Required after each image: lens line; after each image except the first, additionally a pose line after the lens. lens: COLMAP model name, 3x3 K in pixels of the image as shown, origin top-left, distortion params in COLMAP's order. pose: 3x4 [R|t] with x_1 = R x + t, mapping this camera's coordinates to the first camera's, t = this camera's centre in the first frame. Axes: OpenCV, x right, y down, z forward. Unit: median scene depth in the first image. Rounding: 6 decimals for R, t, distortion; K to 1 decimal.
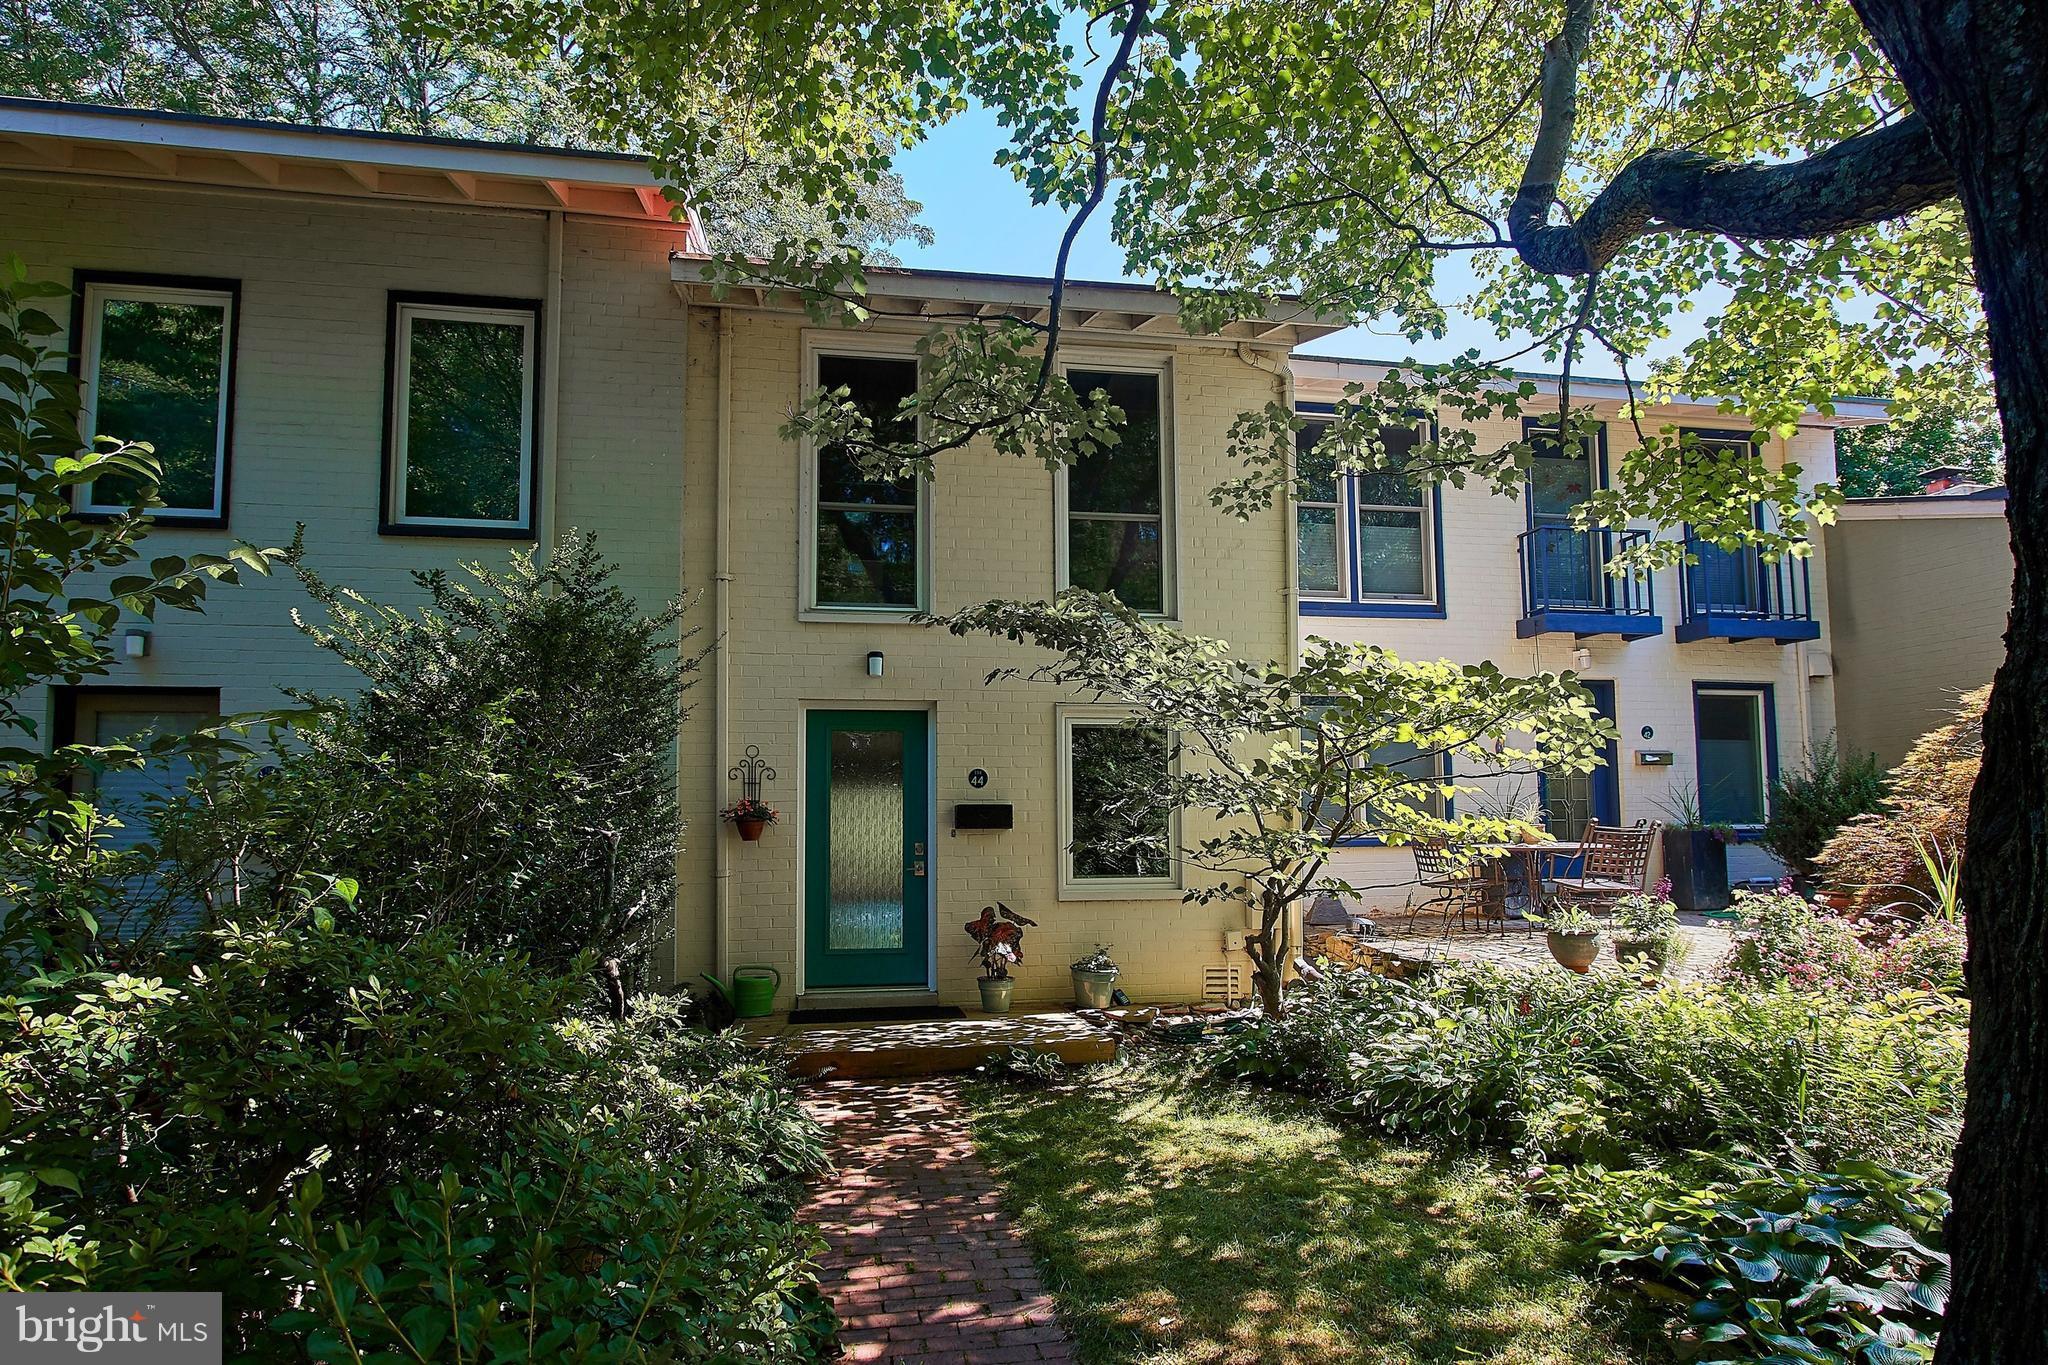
lens RADIAL K [[949.0, 0, 1021.7], [0, 949.0, 680.9], [0, 0, 1]] dist [-0.013024, 0.000594]
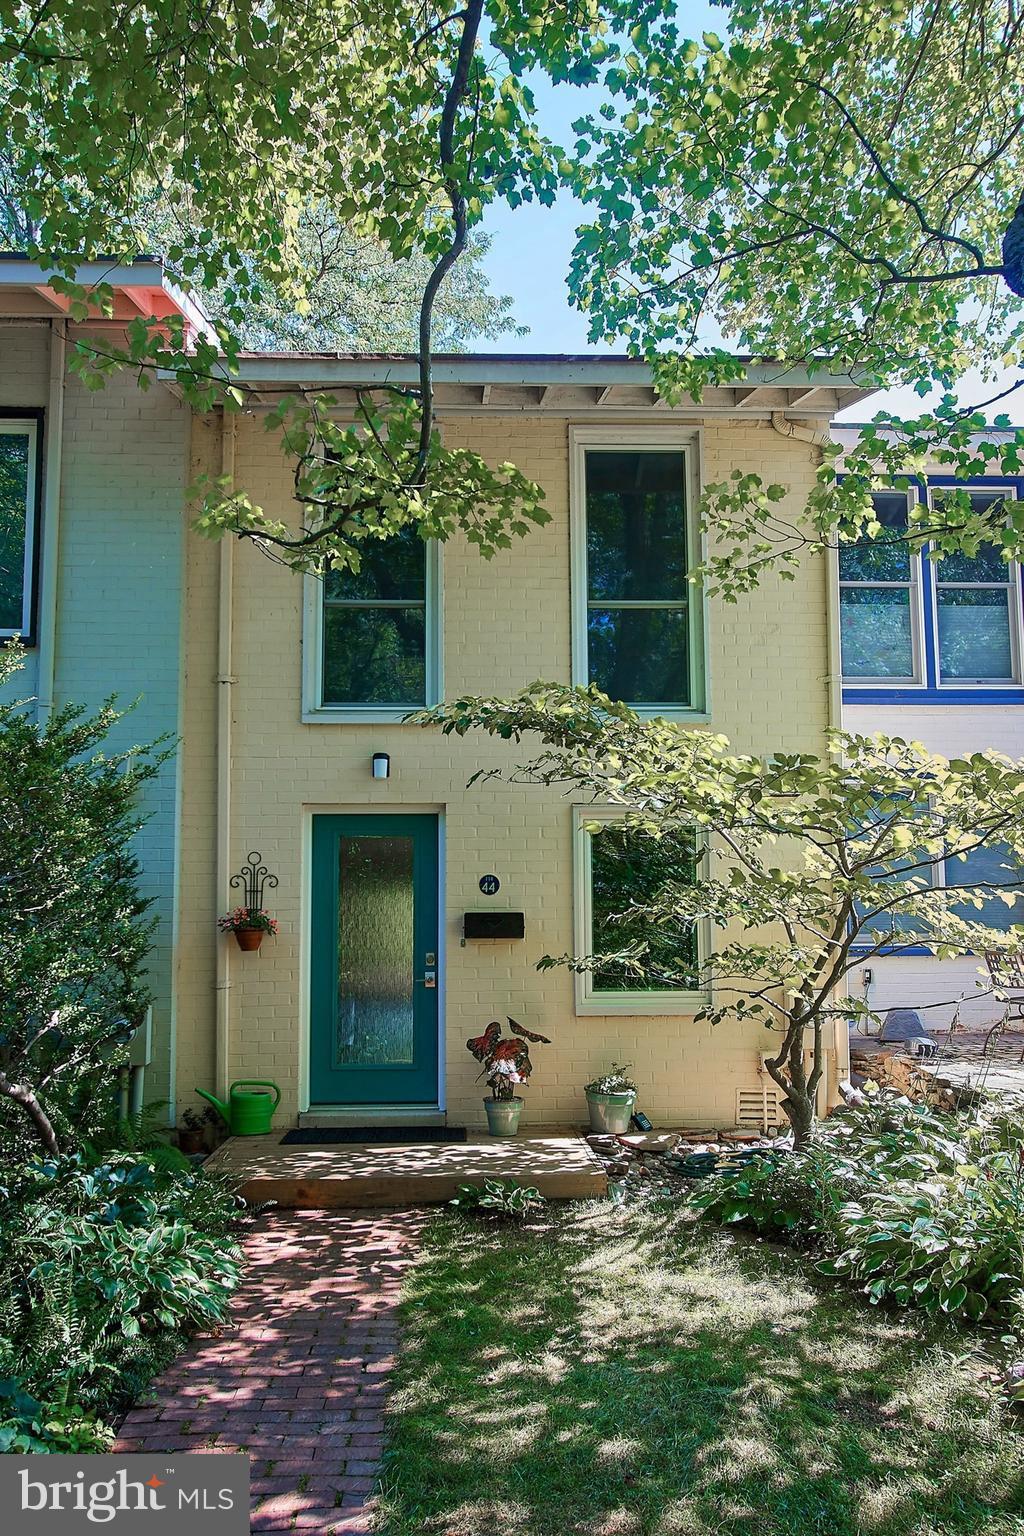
lens RADIAL K [[967.5, 0, 512.3], [0, 967.5, 762.8], [0, 0, 1]] dist [-0.002076, -0.000195]
pose [[0.993924, -0.017332, -0.108694, 0.093448], [0.015605, 0.999738, -0.016720, -0.002844], [0.108955, 0.014922, 0.993935, 0.044474]]
